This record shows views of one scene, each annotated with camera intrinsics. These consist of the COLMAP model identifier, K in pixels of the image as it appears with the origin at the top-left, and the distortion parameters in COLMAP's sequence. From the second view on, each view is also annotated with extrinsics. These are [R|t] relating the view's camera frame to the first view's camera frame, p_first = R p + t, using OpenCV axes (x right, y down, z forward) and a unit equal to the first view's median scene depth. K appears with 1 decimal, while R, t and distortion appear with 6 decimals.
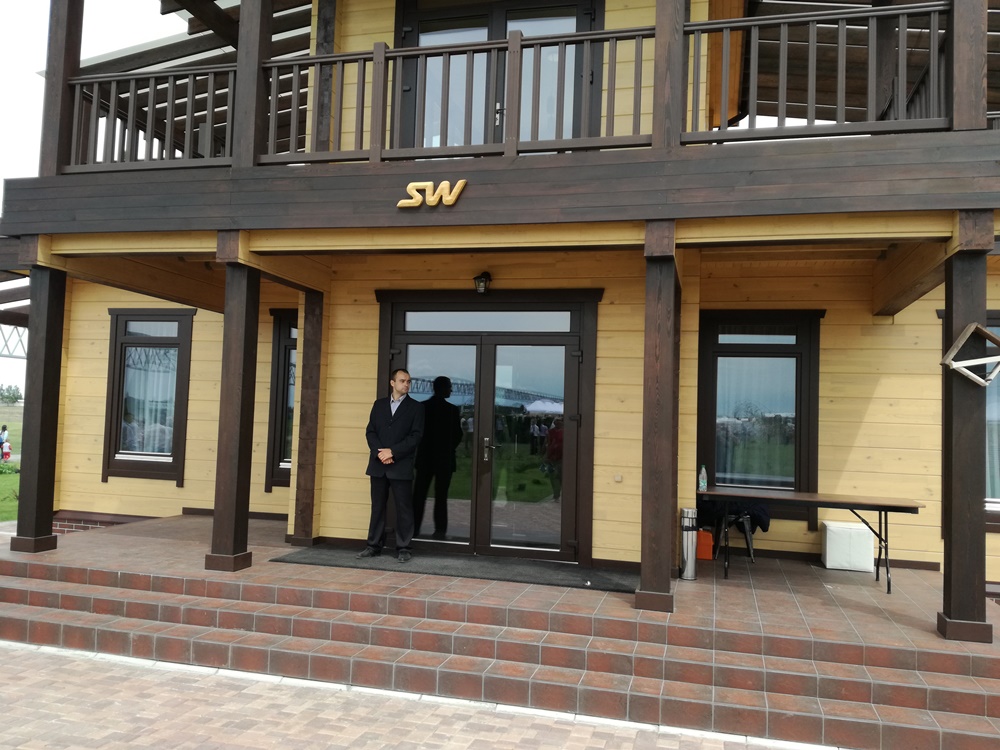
lens RADIAL K [[814.7, 0, 500.0], [0, 814.7, 375.0], [0, 0, 1]] dist [0.118936, -0.192512]
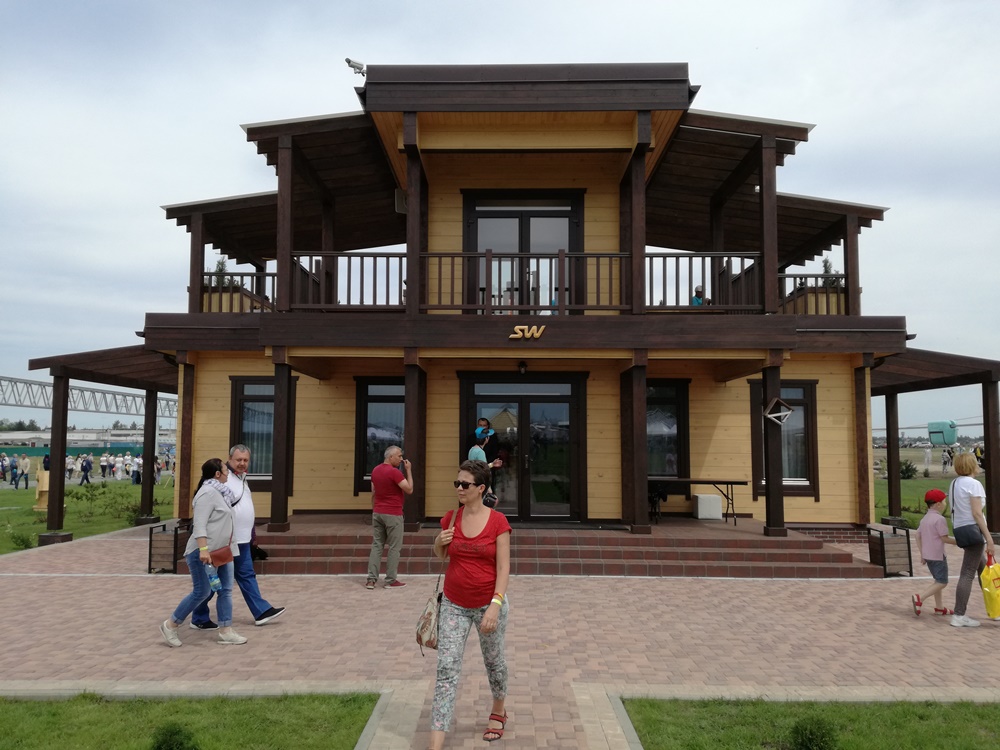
lens RADIAL K [[814.7, 0, 500.0], [0, 814.7, 375.0], [0, 0, 1]] dist [0.118936, -0.192512]
pose [[0.967572, -0.010631, 0.252373, -0.513753], [0.015645, 0.999718, -0.017867, -0.066193], [-0.252112, 0.021236, 0.967465, -0.703607]]
